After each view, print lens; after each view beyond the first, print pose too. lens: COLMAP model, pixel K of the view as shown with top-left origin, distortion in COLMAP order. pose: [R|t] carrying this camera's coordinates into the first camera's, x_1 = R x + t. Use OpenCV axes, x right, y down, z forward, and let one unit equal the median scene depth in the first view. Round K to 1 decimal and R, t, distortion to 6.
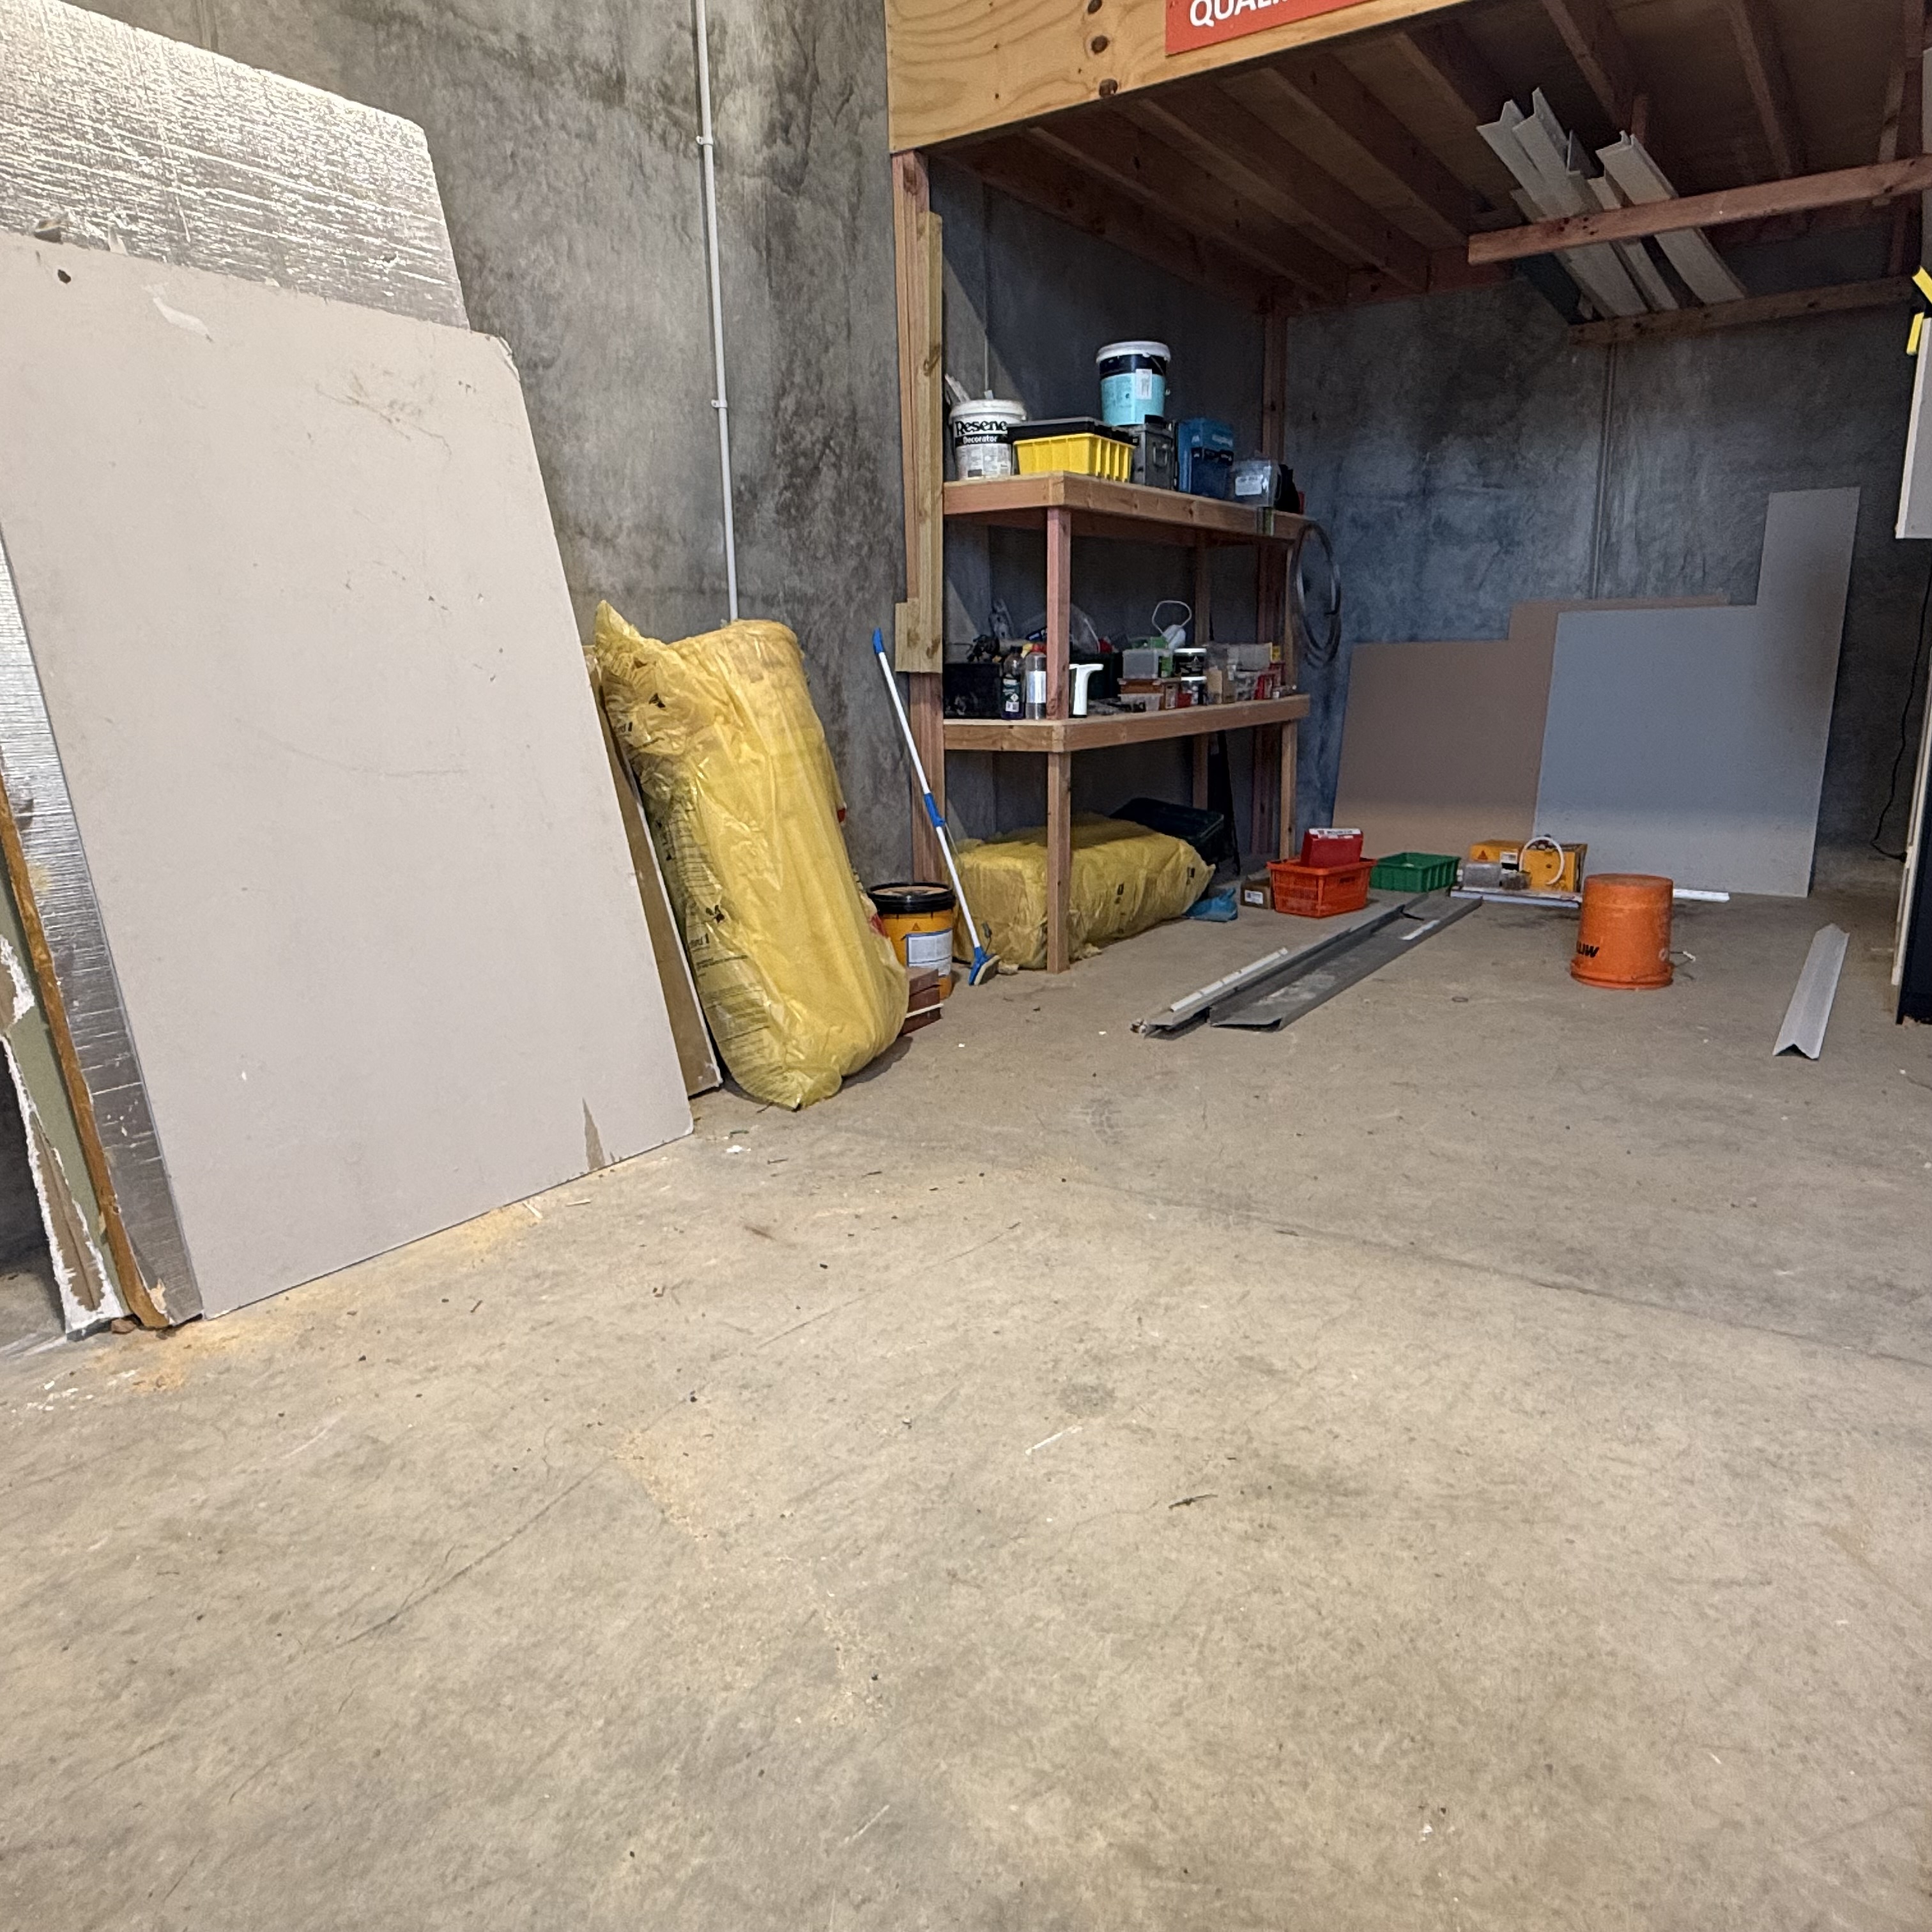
lens RADIAL K [[1381.6, 0, 960.7], [0, 1381.6, 975.8], [0, 0, 1]] dist [-0.006229, 0.005206]
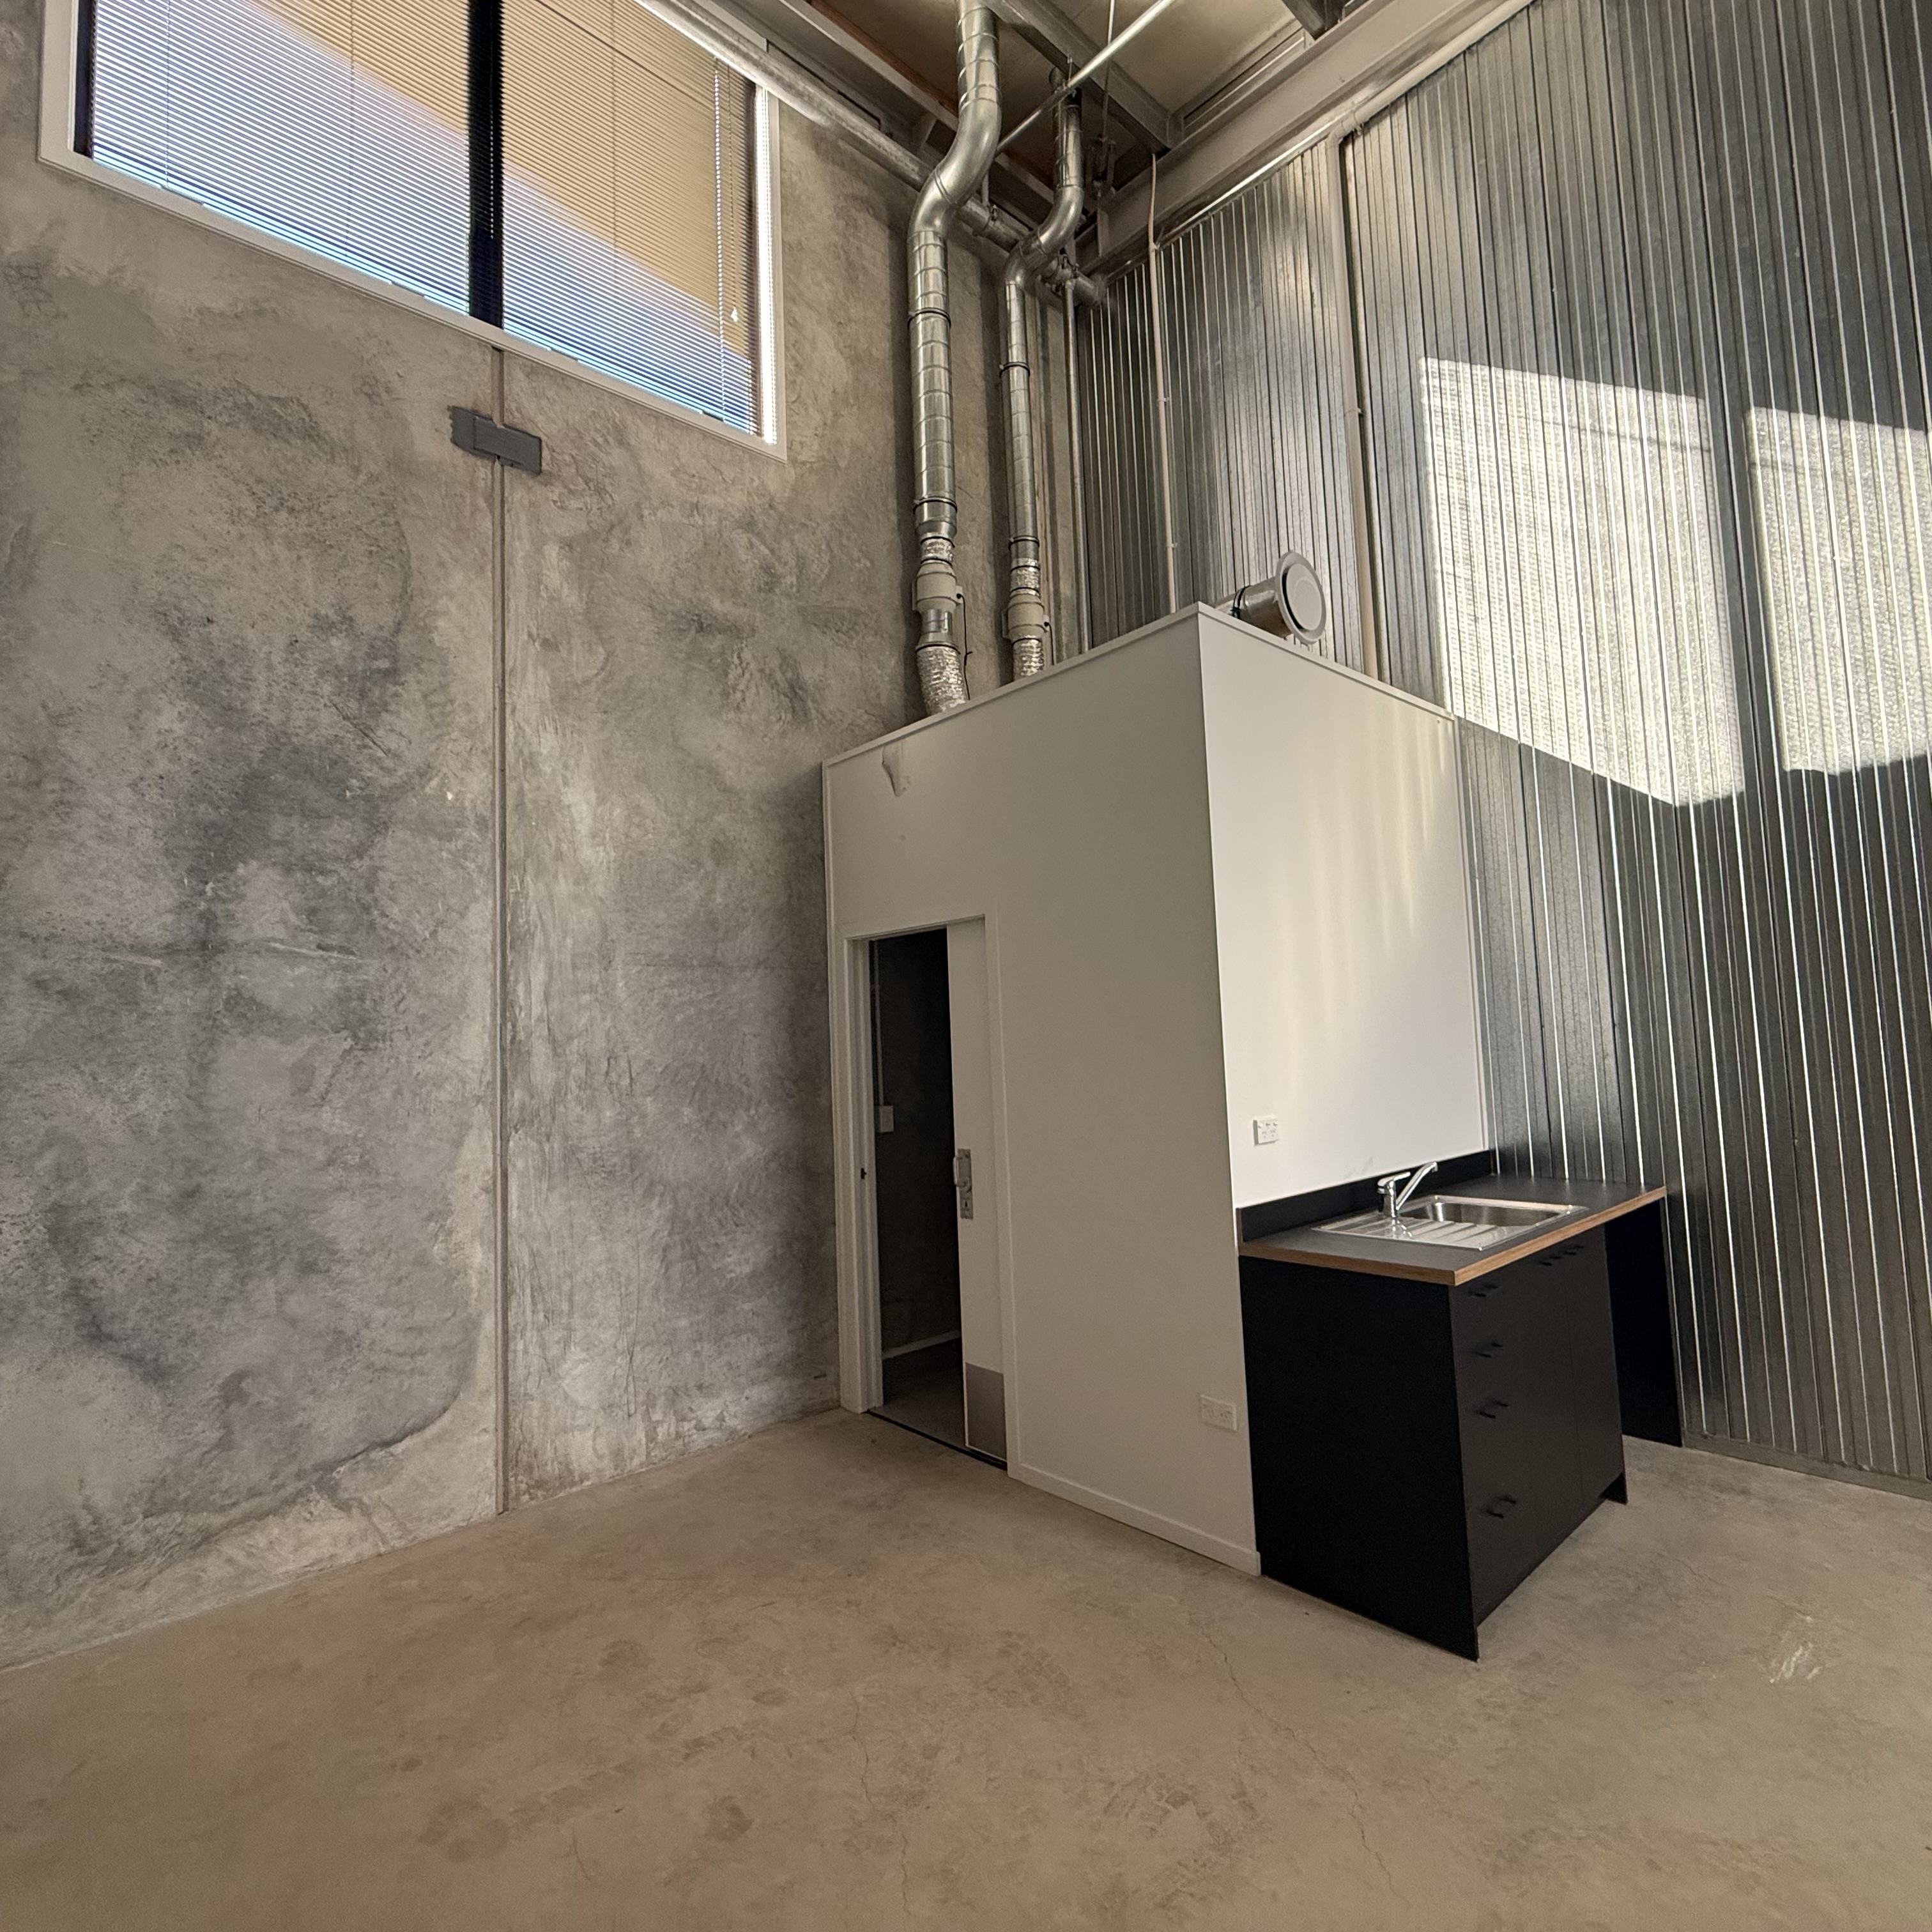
lens RADIAL K [[1022.2, 0, 956.5], [0, 1022.2, 967.0], [0, 0, 1]] dist [-0.000285, -0.000129]
pose [[0.247515, 0.085646, 0.965091, -0.001254], [0.252525, 0.955956, -0.149600, -0.308755], [-0.935397, 0.280738, 0.214985, 0.958650]]
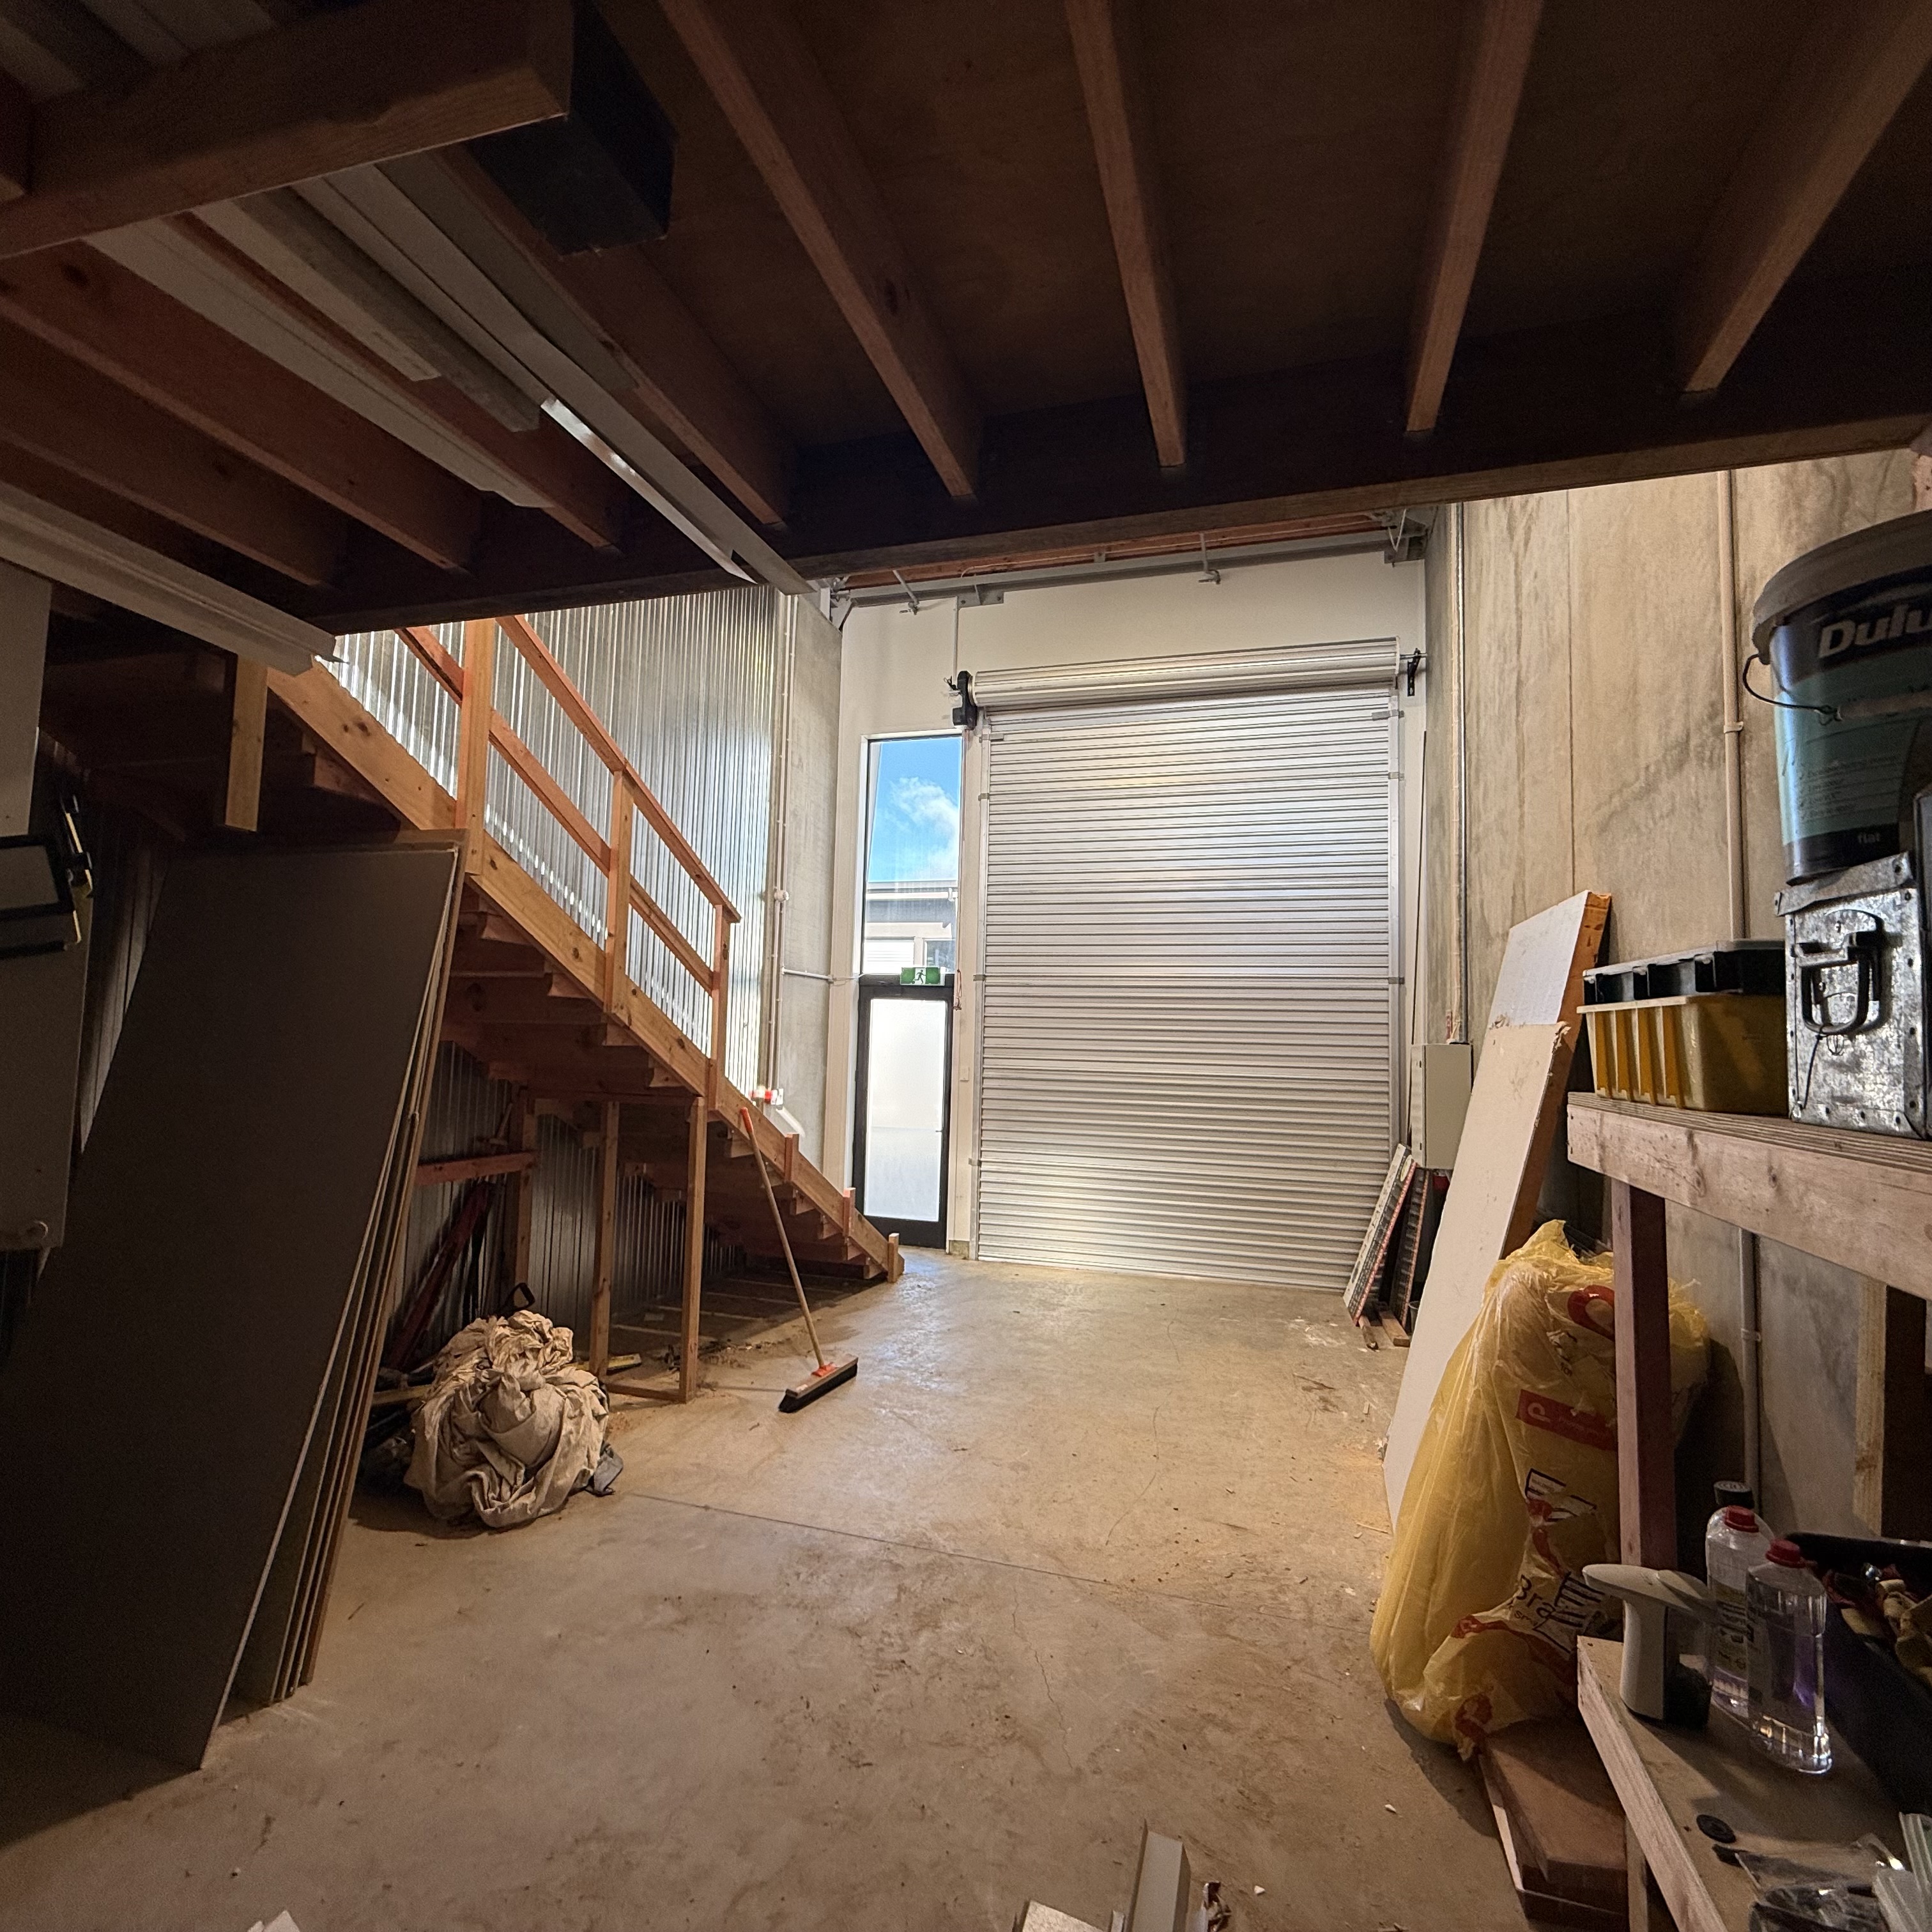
lens RADIAL K [[1022.2, 0, 958.7], [0, 1022.2, 969.3], [0, 0, 1]] dist [-0.000285, -0.000129]
pose [[-0.957687, -0.026469, -0.286593, 0.387324], [-0.074574, 0.984577, 0.158264, -0.460895], [0.277983, 0.172940, -0.944890, 1.295938]]
